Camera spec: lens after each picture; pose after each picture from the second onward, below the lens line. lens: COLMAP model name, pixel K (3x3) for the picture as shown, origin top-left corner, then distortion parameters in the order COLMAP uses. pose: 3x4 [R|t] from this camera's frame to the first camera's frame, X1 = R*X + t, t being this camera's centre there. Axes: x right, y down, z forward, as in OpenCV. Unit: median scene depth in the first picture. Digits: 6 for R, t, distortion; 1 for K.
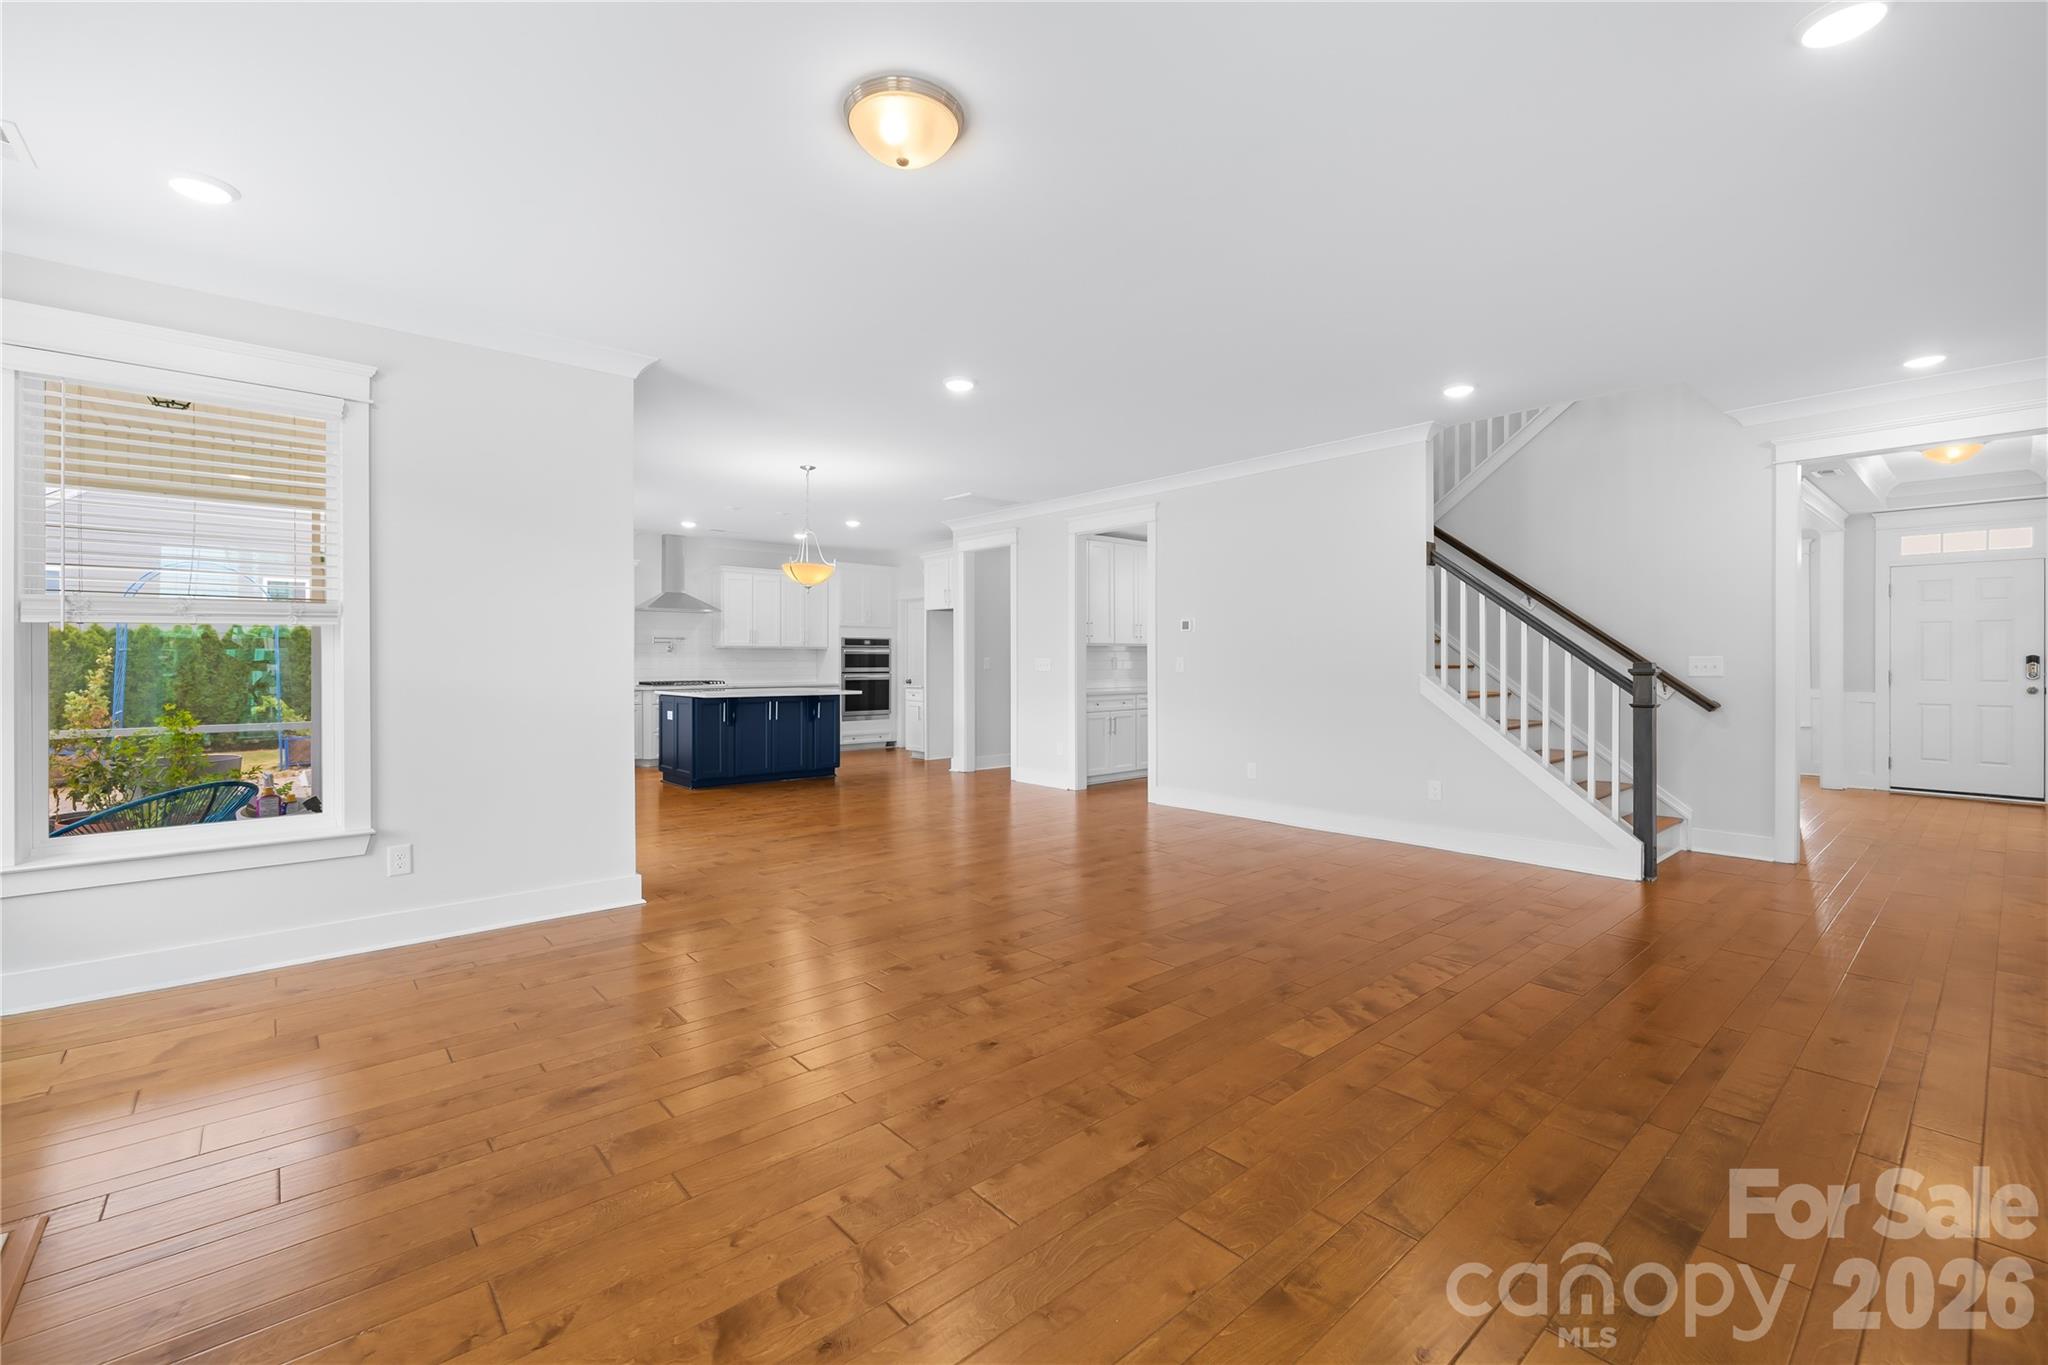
lens RADIAL K [[868.5, 0, 1008.8], [0, 868.5, 661.9], [0, 0, 1]] dist [0.003261, -0.000989]
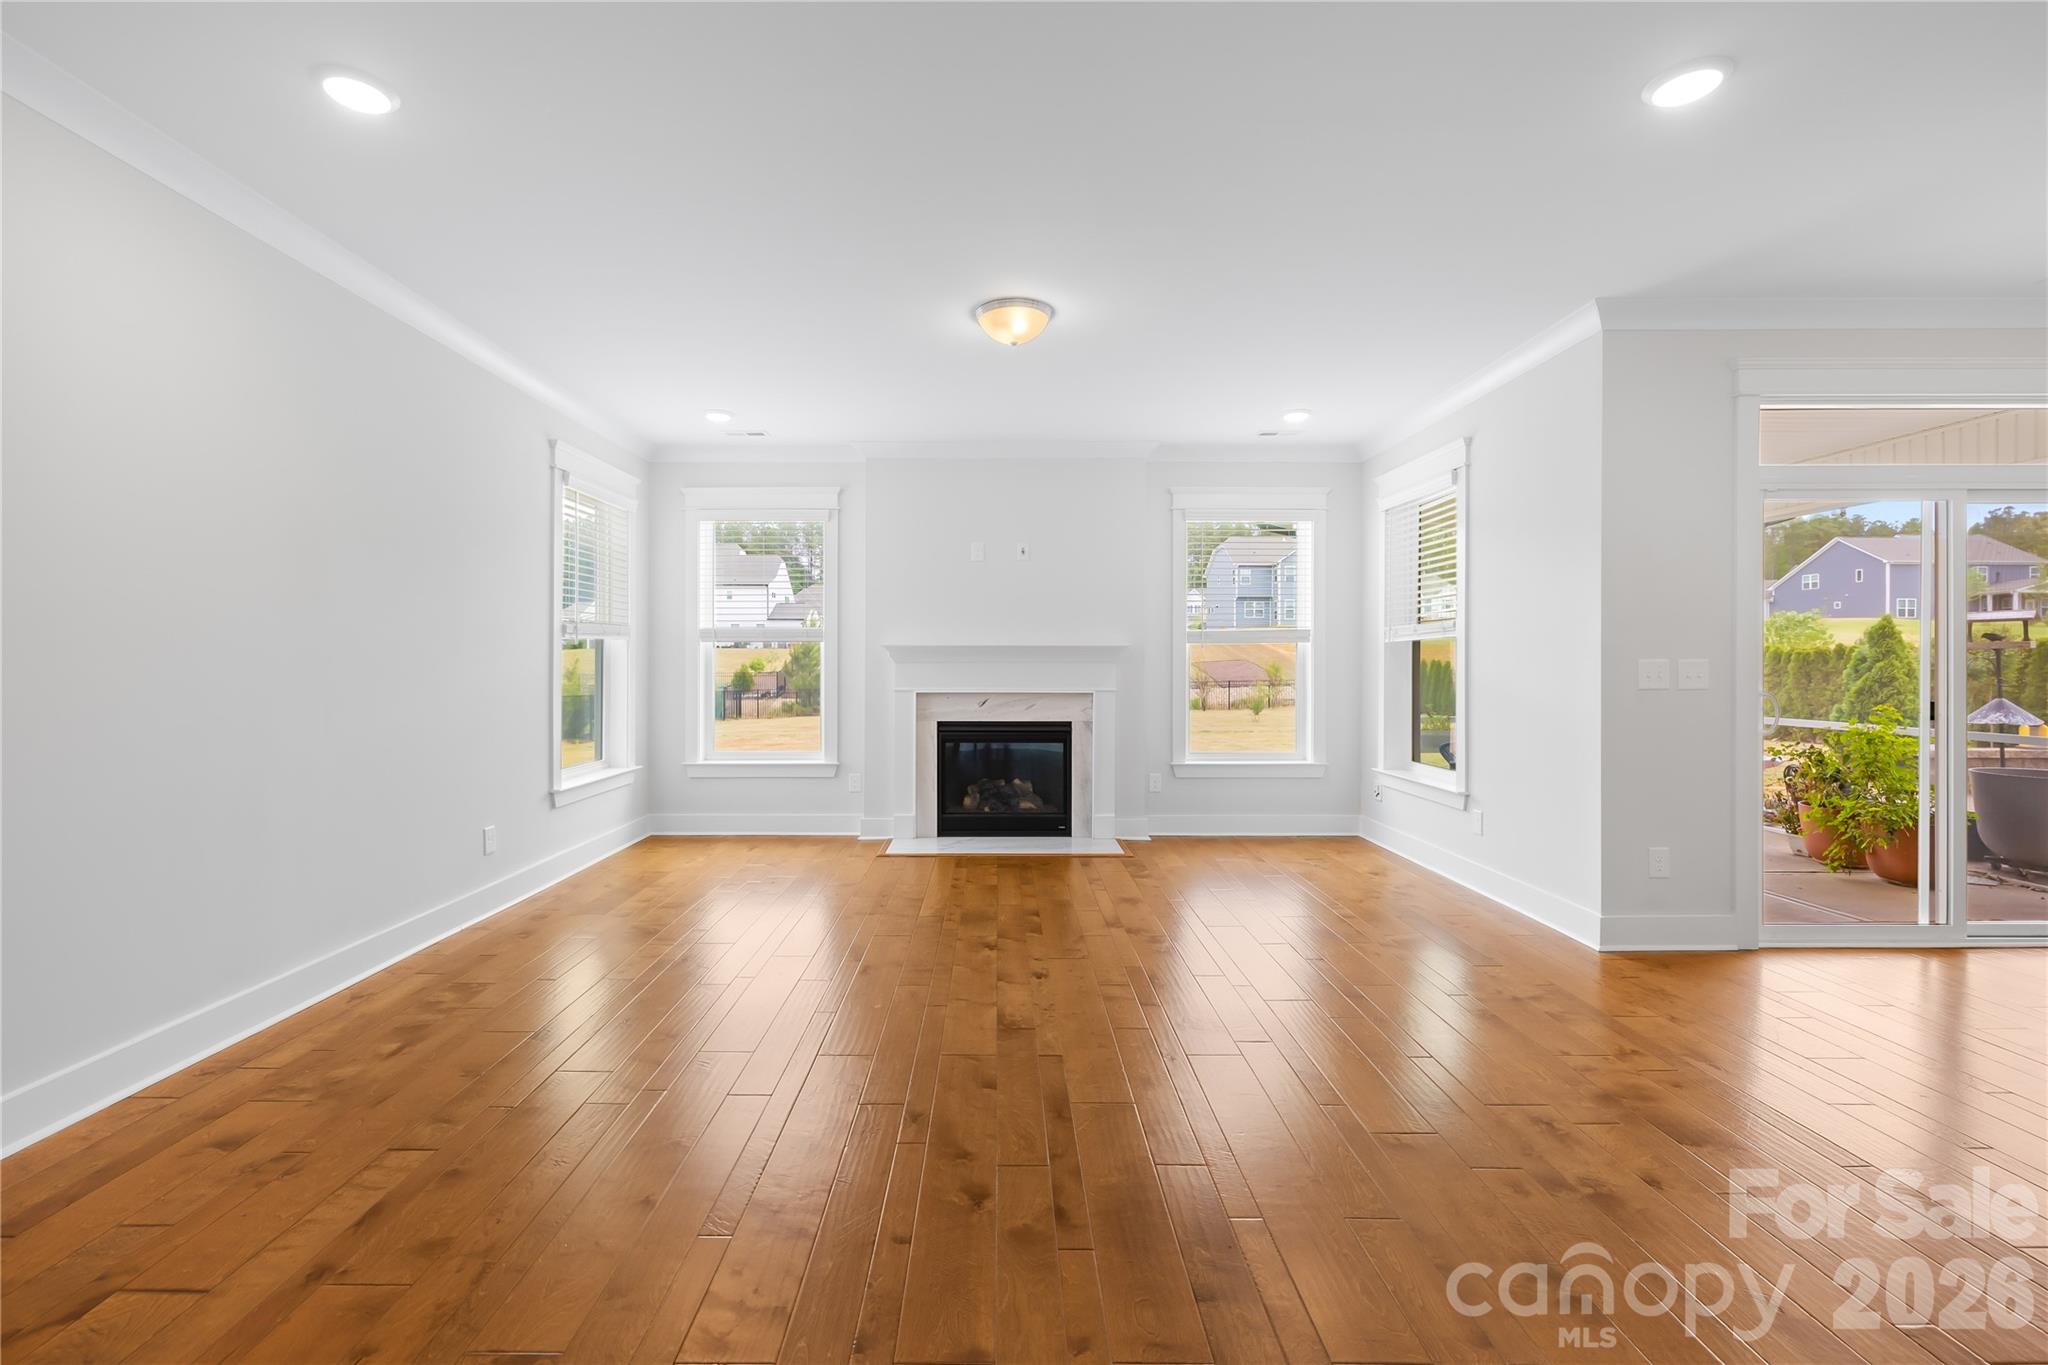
lens RADIAL K [[880.7, 0, 1000.2], [0, 880.7, 657.7], [0, 0, 1]] dist [-0.000050, 0.002247]
pose [[-0.649863, -0.002489, -0.760047, 0.247224], [0.000785, 0.999992, -0.003946, -0.001179], [0.760051, -0.003161, -0.649856, 0.454929]]
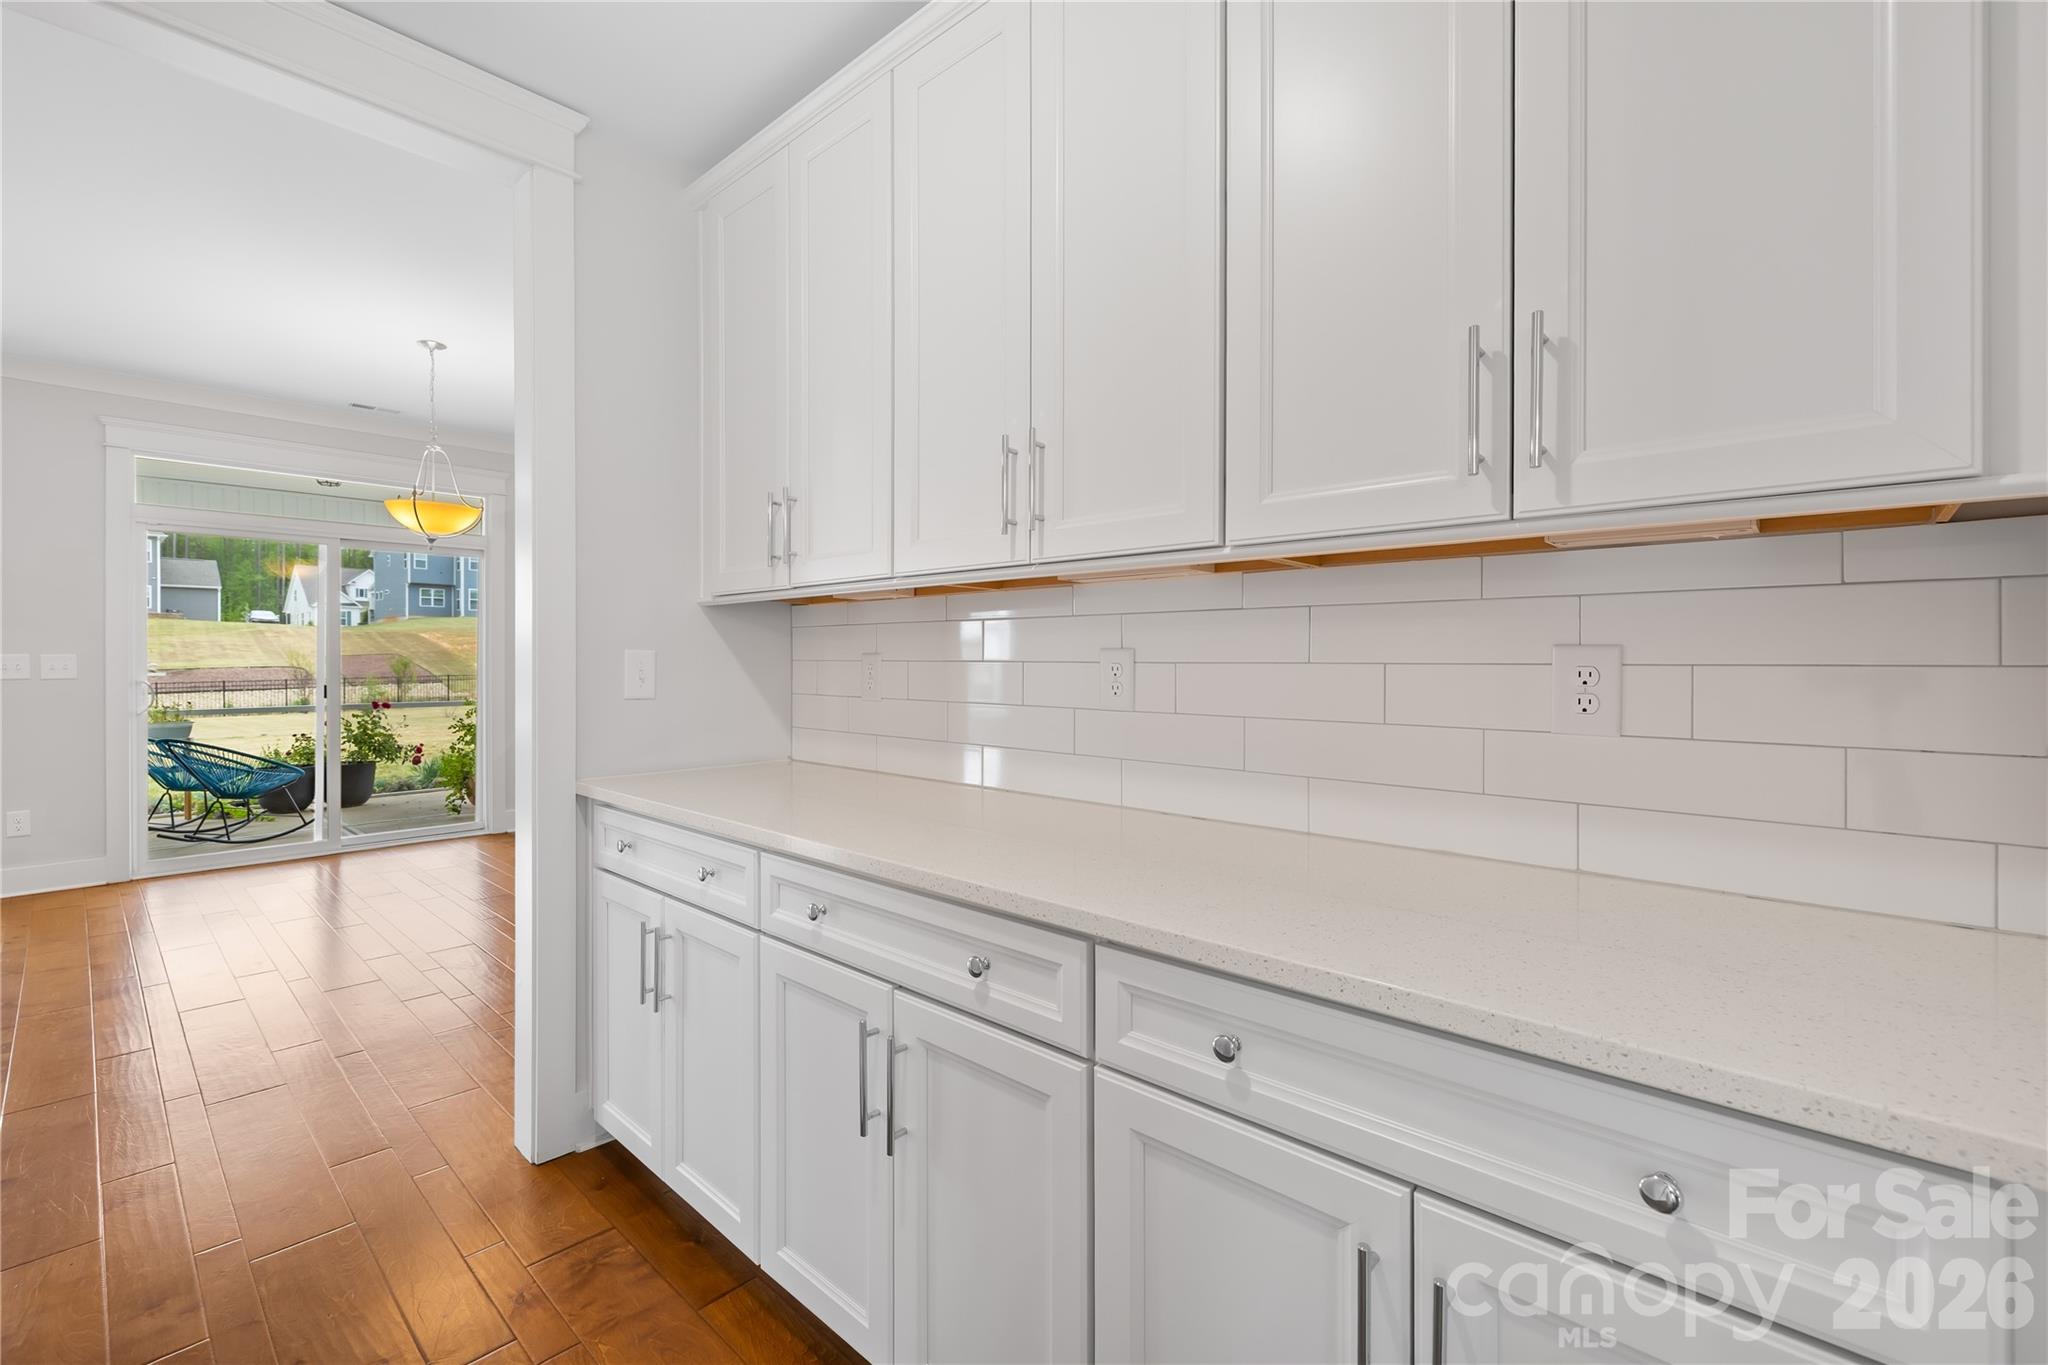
lens RADIAL K [[880.7, 0, 998.7], [0, 880.7, 660.8], [0, 0, 1]] dist [-0.000050, 0.002247]
pose [[0.104050, 0.003708, -0.994565, 0.277866], [-0.004762, 0.999983, 0.003230, -0.002354], [0.994561, 0.004400, 0.104066, 0.848941]]
